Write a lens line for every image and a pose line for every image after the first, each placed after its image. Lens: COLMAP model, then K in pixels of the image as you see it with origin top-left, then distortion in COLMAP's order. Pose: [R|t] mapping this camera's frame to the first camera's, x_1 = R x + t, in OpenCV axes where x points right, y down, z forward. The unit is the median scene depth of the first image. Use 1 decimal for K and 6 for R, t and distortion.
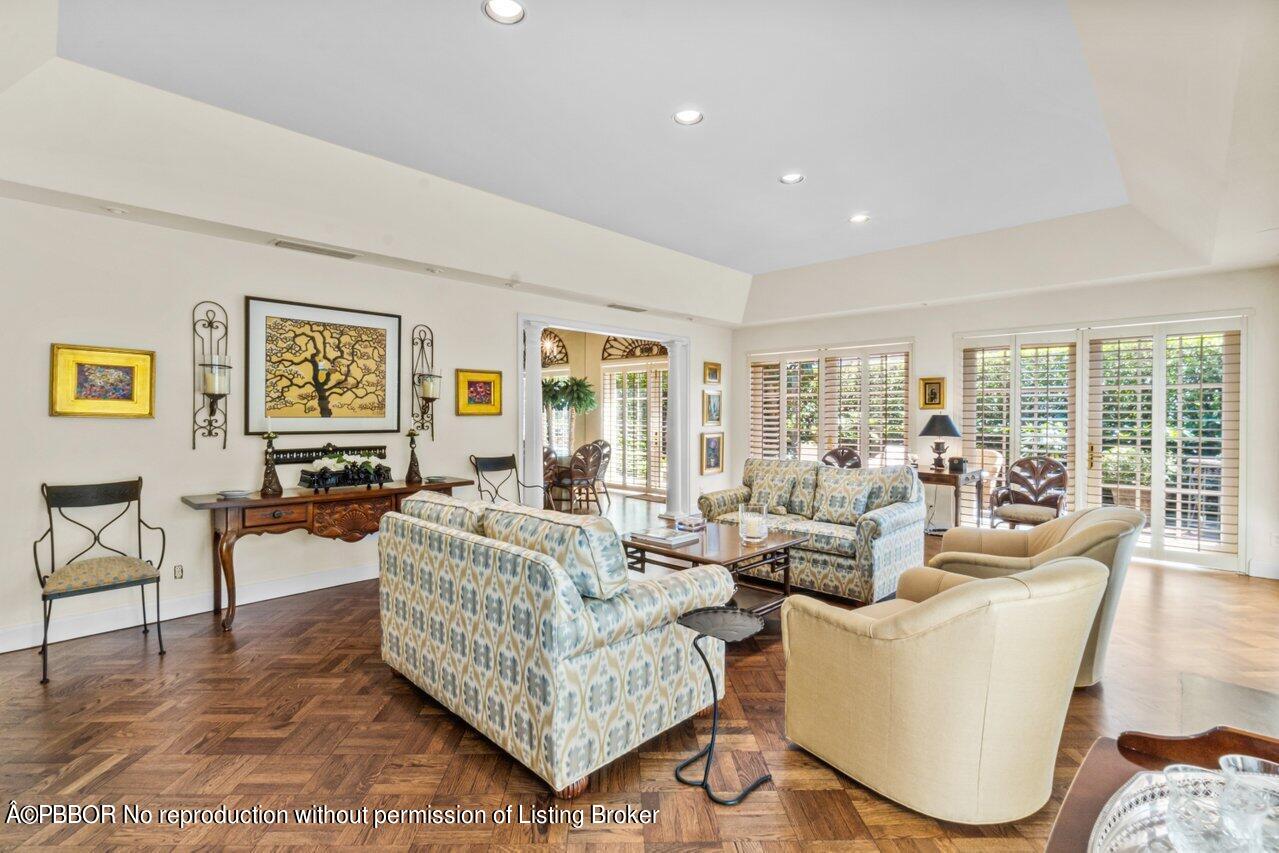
lens RADIAL K [[596.4, 0, 639.5], [0, 596.4, 426.5], [0, 0, 1]] dist [0.013102, -0.000276]
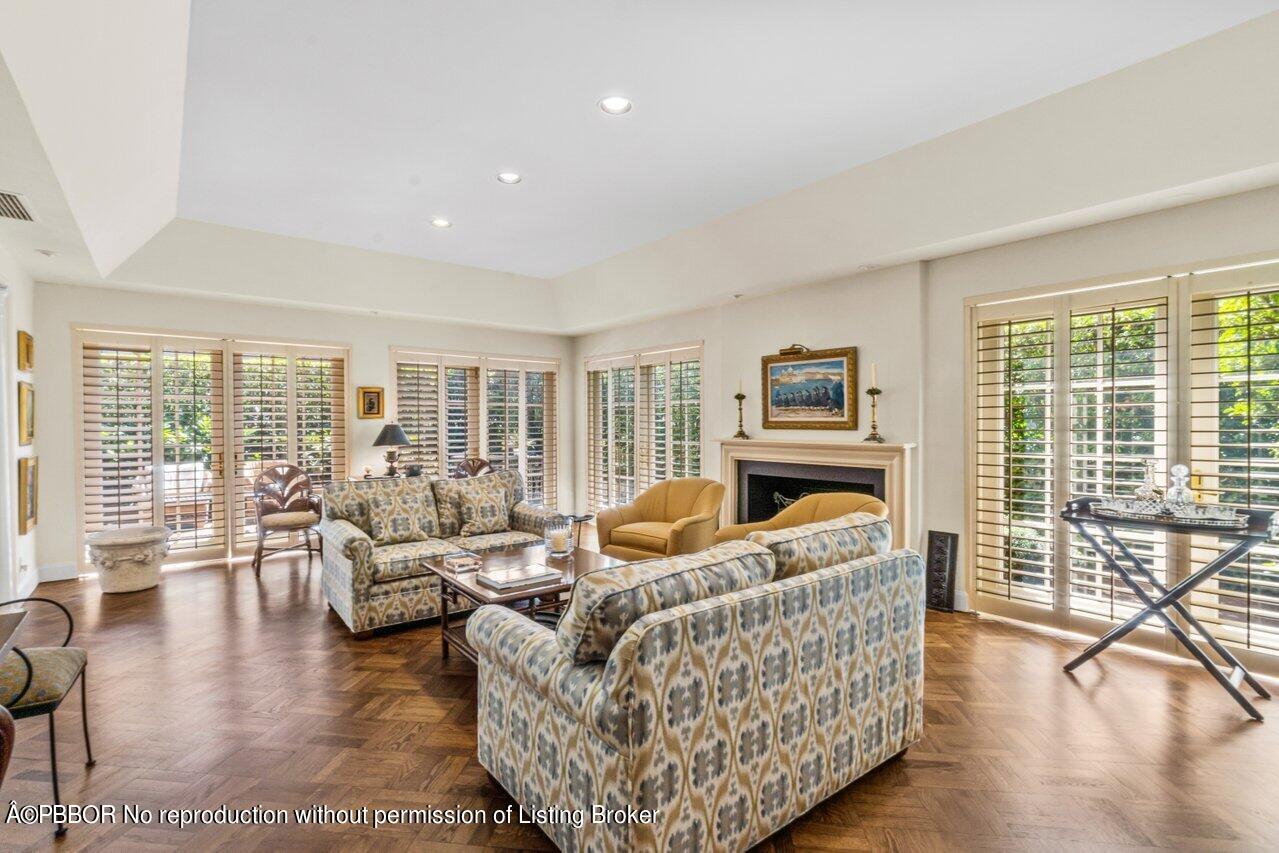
lens RADIAL K [[596.4, 0, 639.5], [0, 596.4, 426.5], [0, 0, 1]] dist [0.013102, -0.000276]
pose [[0.123189, -0.008502, 0.992347, -0.617754], [0.021474, 0.999752, 0.005899, -0.016814], [-0.992151, 0.020583, 0.123341, 0.621715]]
